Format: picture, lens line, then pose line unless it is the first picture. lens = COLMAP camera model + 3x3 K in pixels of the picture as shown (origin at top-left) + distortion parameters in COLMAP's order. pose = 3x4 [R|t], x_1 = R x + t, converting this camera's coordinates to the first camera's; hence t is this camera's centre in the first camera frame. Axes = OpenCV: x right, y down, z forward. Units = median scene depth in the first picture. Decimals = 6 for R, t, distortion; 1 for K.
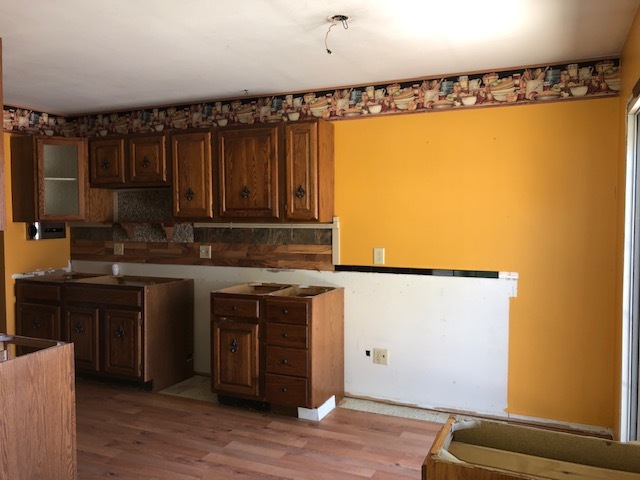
lens RADIAL K [[529.1, 0, 321.7], [0, 529.1, 238.0], [0, 0, 1]] dist [0.027841, -0.030313]
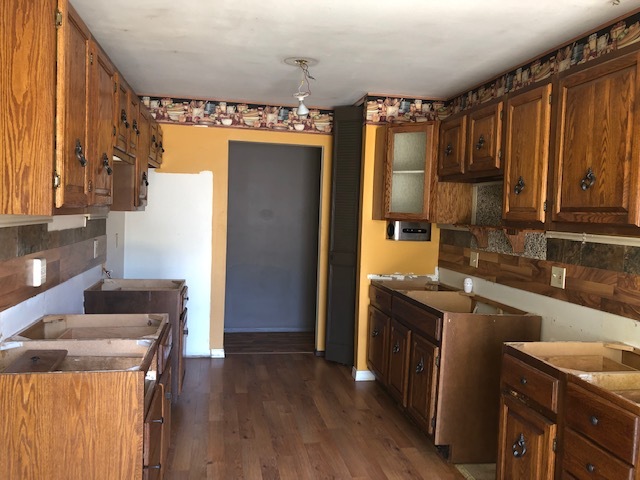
lens RADIAL K [[529.1, 0, 309.0], [0, 529.1, 235.2], [0, 0, 1]] dist [0.027841, -0.030313]
pose [[0.553048, 0.063071, -0.830759, 0.146225], [-0.078032, 0.996669, 0.023720, -0.016486], [0.829487, 0.051707, 0.556127, 0.408792]]
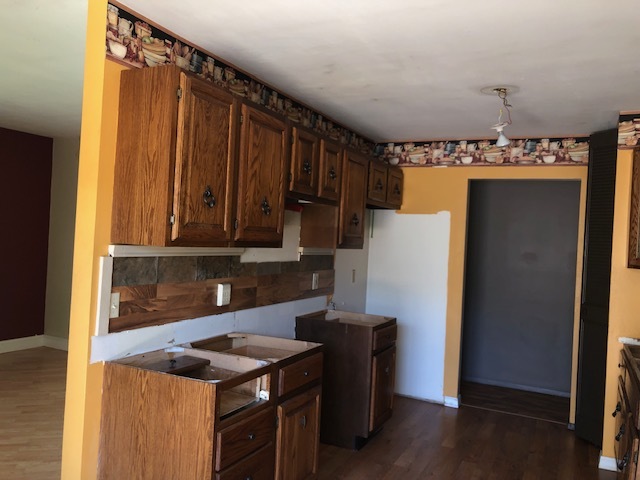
lens RADIAL K [[529.1, 0, 312.8], [0, 529.1, 235.9], [0, 0, 1]] dist [0.027841, -0.030313]
pose [[-0.046858, -0.001462, -0.998900, 0.202393], [-0.102655, 0.994711, 0.003360, -0.031987], [0.993613, 0.102700, -0.046760, 0.624511]]
